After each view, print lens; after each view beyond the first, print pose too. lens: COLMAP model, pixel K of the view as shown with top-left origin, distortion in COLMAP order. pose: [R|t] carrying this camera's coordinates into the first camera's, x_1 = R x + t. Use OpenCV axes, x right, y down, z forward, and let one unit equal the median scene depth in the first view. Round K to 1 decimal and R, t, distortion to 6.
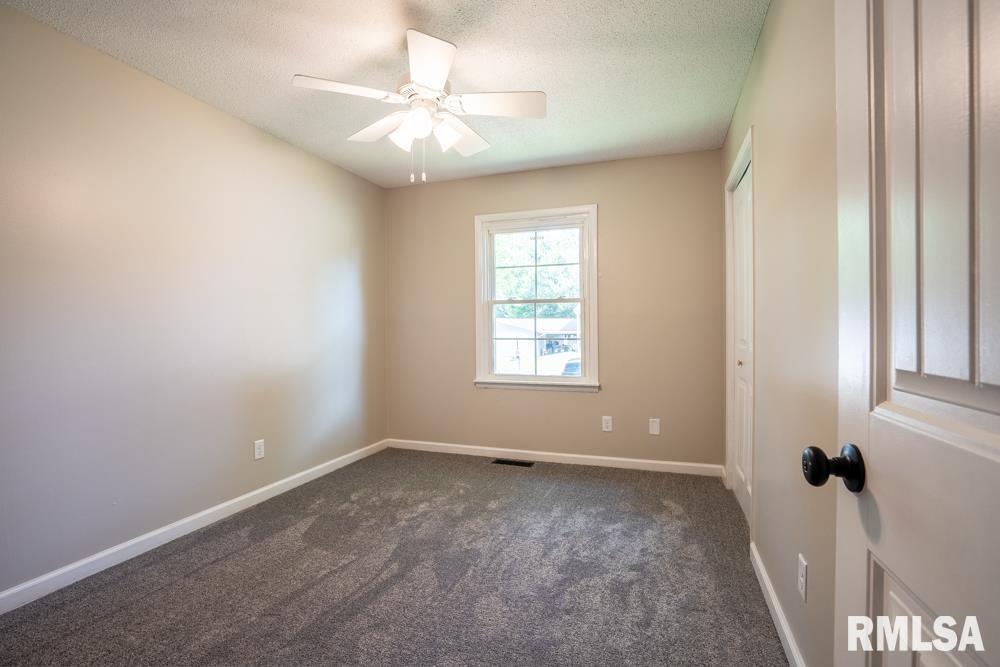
lens RADIAL K [[466.9, 0, 500.0], [0, 466.9, 333.5], [0, 0, 1]] dist [-0.050614, 0.021969]
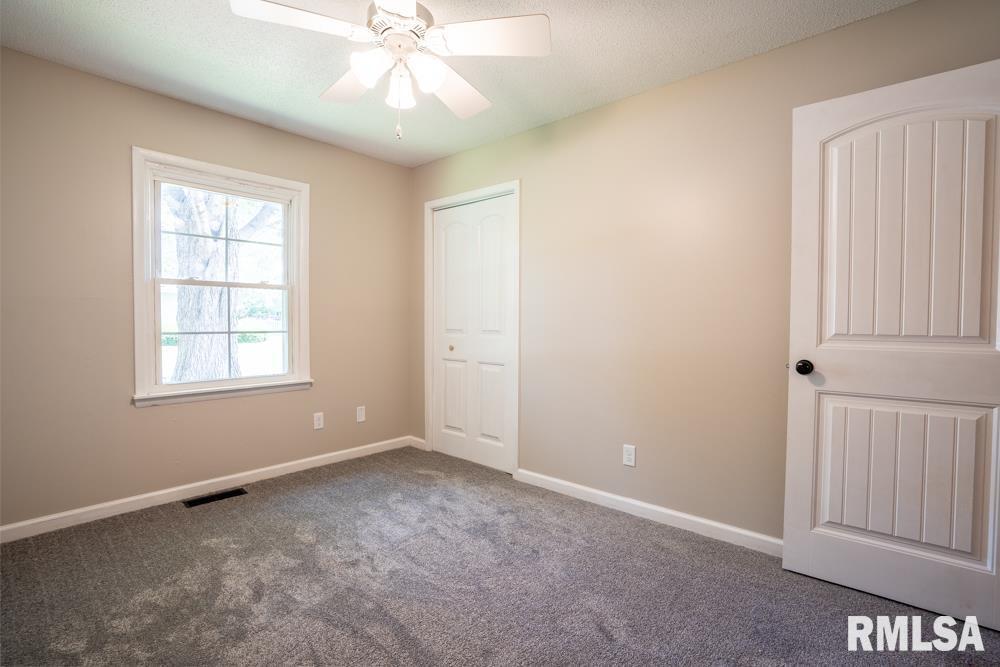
lens RADIAL K [[466.9, 0, 500.0], [0, 466.9, 333.5], [0, 0, 1]] dist [-0.050614, 0.021969]
pose [[0.361161, -0.018477, 0.932320, -0.584651], [-0.005462, 0.999745, 0.021929, -0.007397], [-0.932487, -0.013013, 0.360968, 0.361154]]
